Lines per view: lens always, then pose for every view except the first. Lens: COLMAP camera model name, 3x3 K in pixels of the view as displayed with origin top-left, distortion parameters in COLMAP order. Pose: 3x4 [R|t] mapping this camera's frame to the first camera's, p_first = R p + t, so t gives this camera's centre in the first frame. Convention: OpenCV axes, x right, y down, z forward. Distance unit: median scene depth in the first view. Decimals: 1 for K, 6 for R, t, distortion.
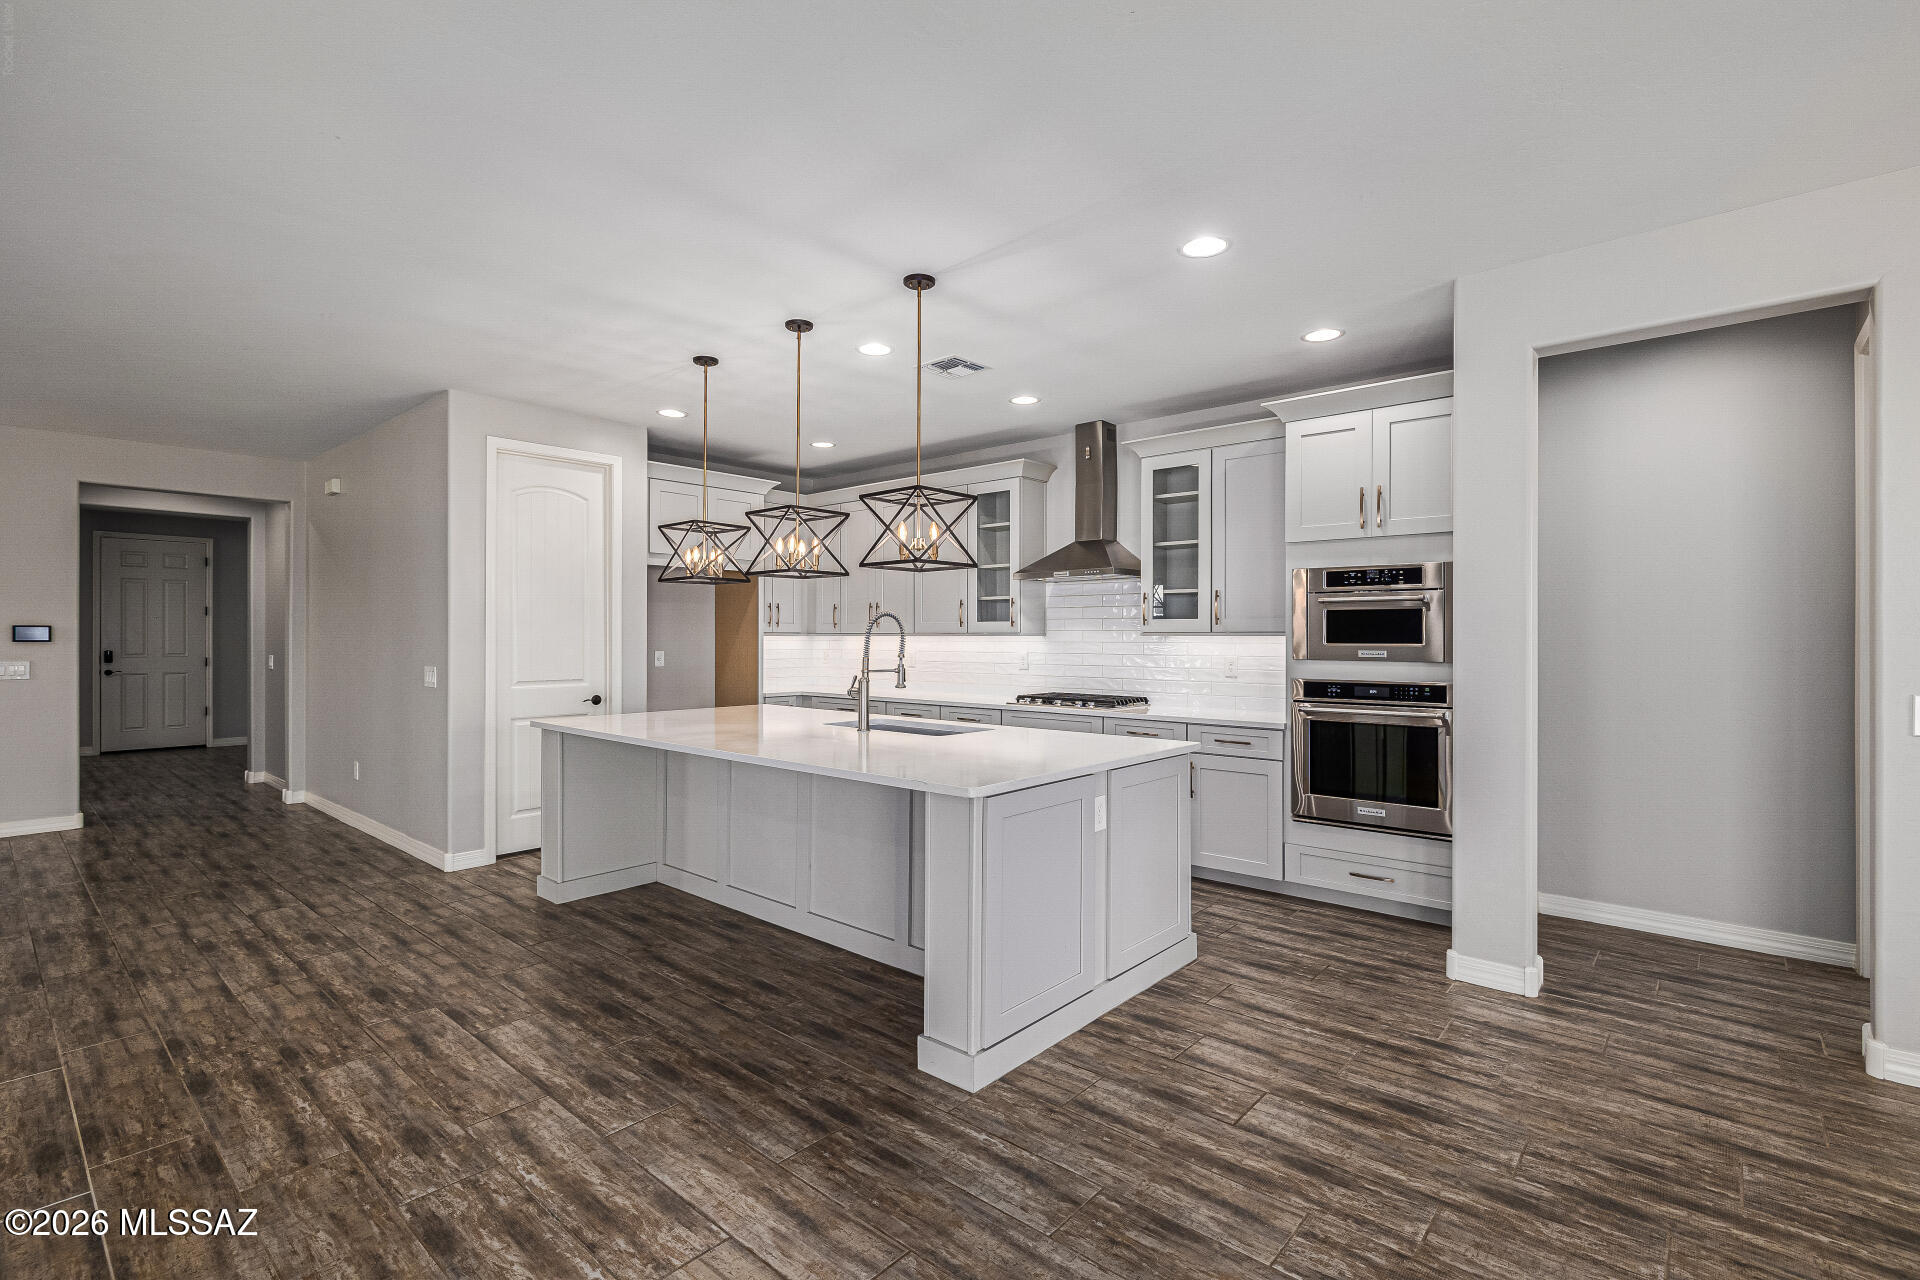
lens RADIAL K [[875.1, 0, 954.7], [0, 875.1, 636.2], [0, 0, 1]] dist [-0.001963, -0.000096]
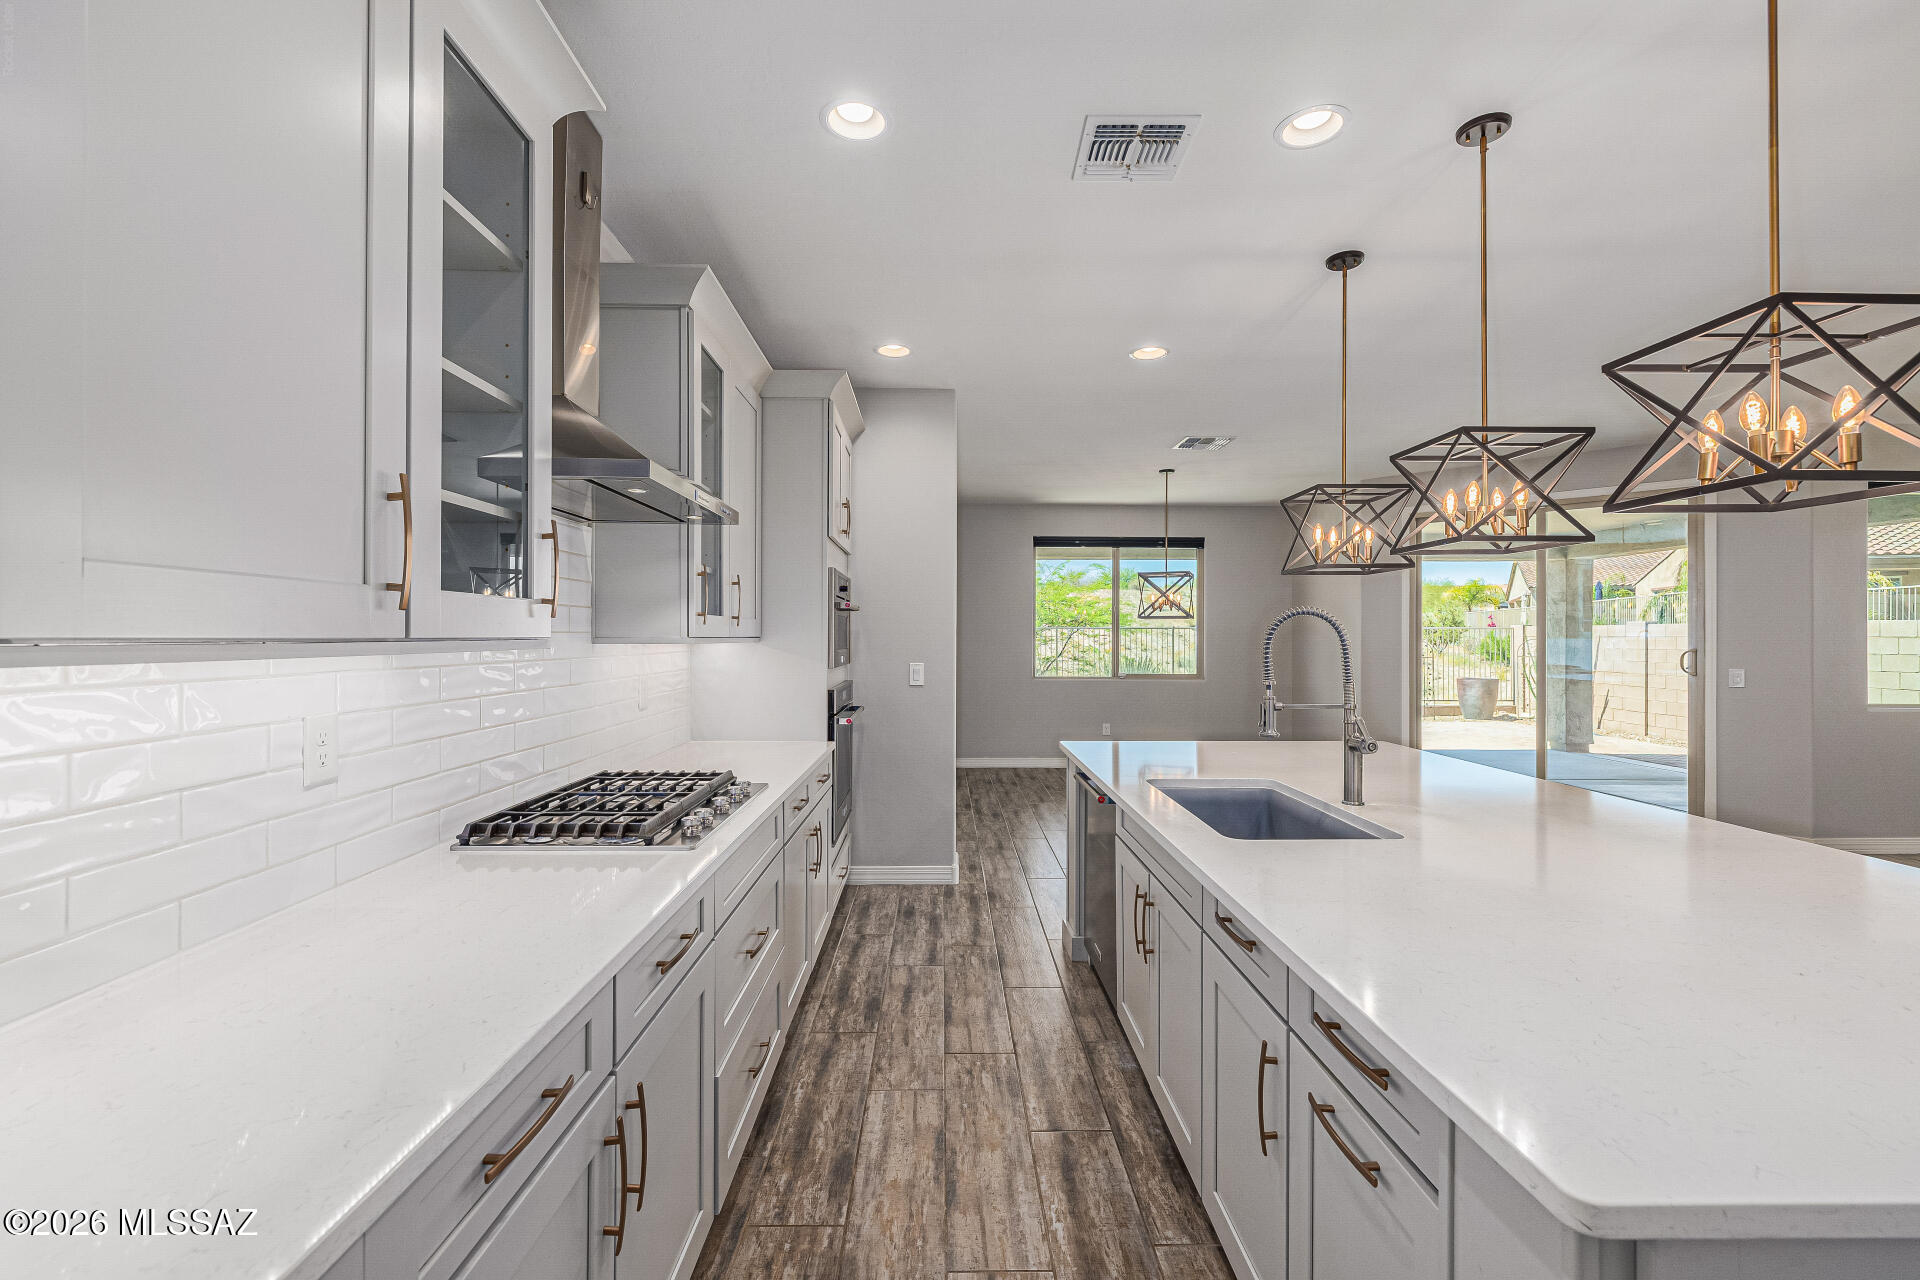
lens RADIAL K [[808.3, 0, 954.2], [0, 808.3, 633.1], [0, 0, 1]] dist [0.001330, 0.000114]
pose [[-0.673514, -0.000173, 0.739174, -0.359107], [-0.004126, 0.999985, -0.003524, -0.008090], [-0.739163, -0.005423, -0.673505, 1.711294]]
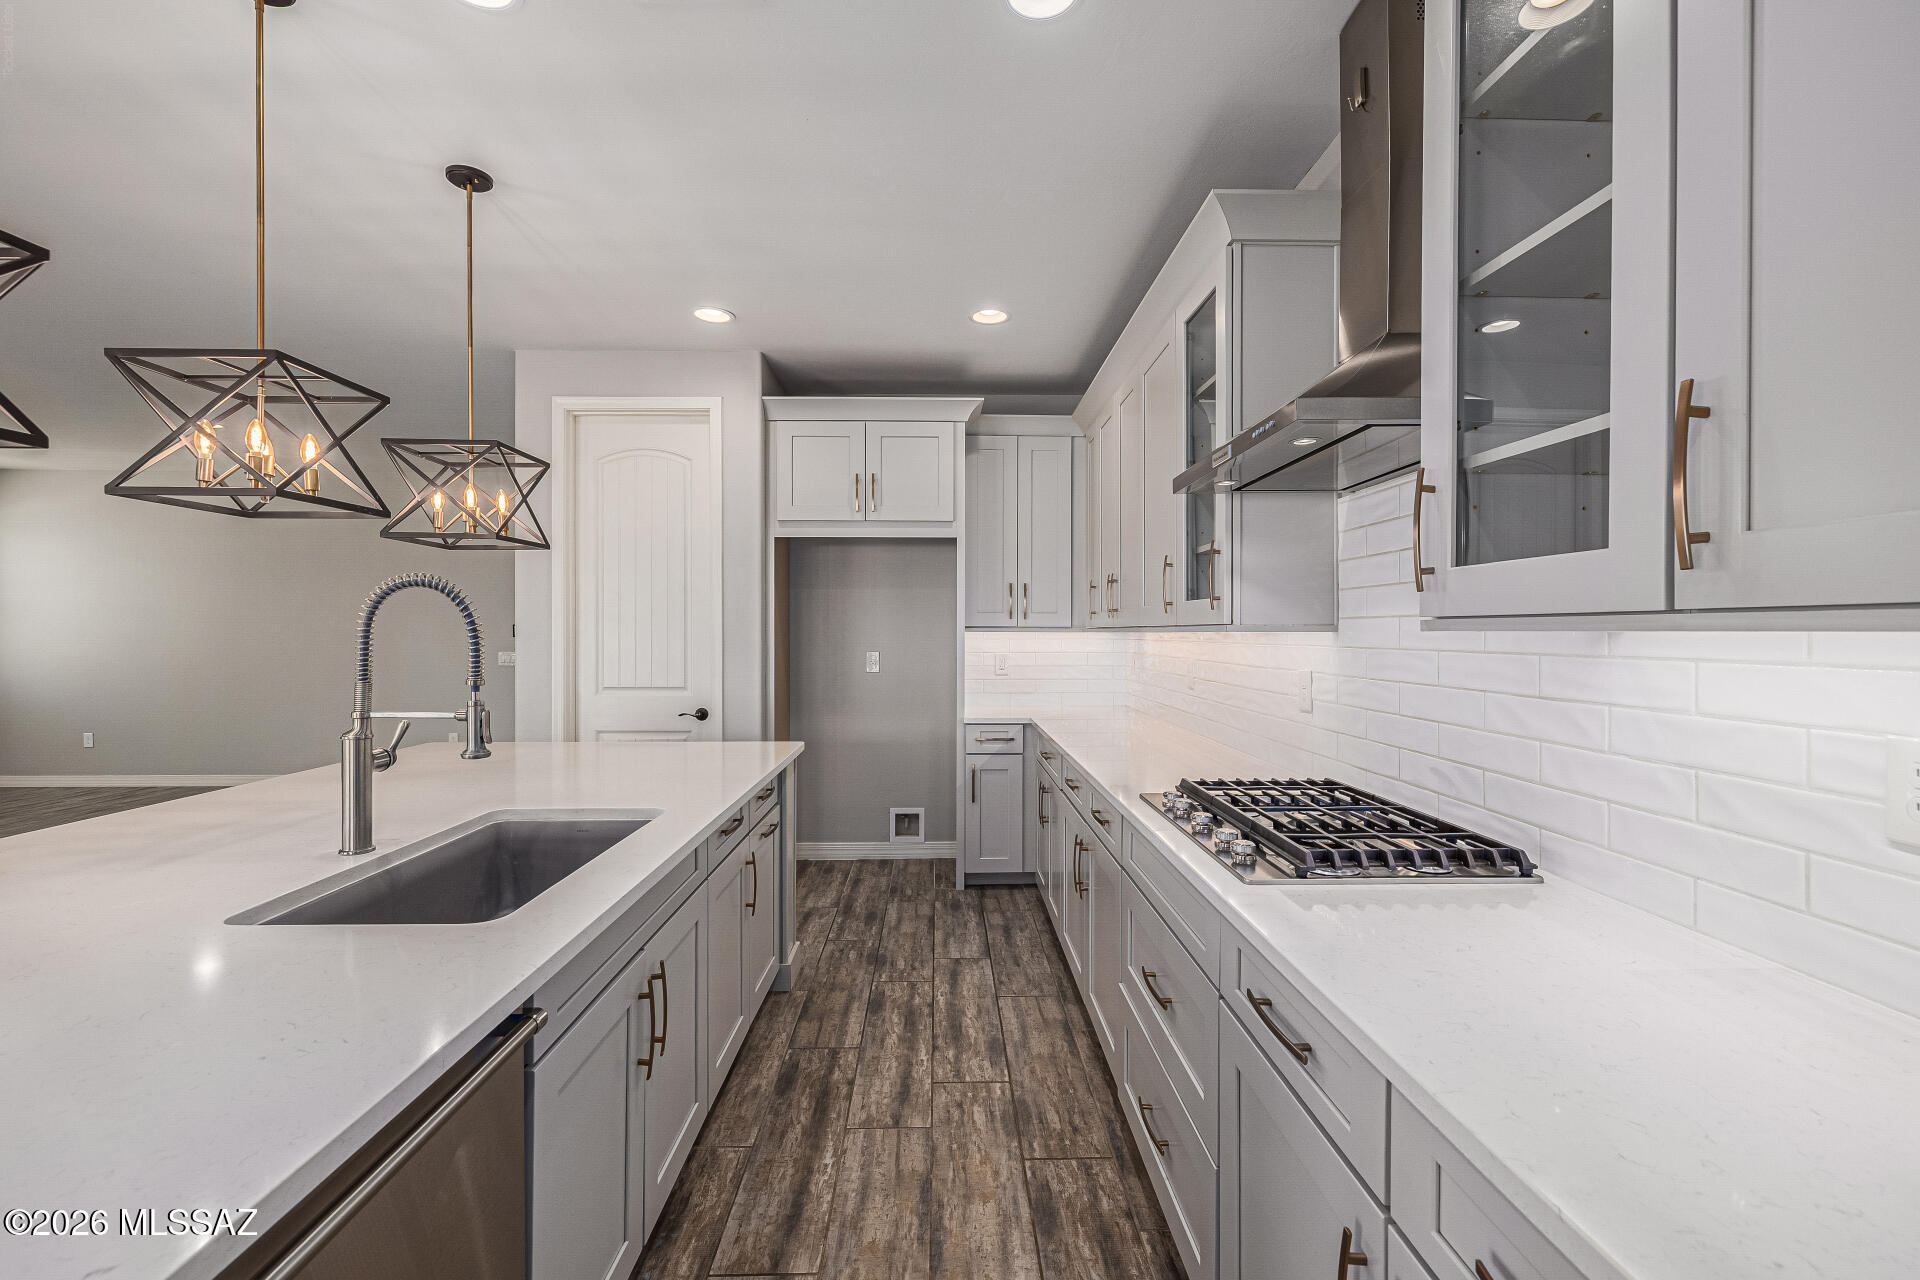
lens RADIAL K [[816.2, 0, 955.3], [0, 816.2, 635.8], [0, 0, 1]] dist [0.001446, 0.000228]
pose [[0.677113, 0.002548, -0.735875, 0.425477], [0.000895, 0.999990, 0.004286, -0.000347], [0.735879, -0.003561, 0.677104, 1.019756]]
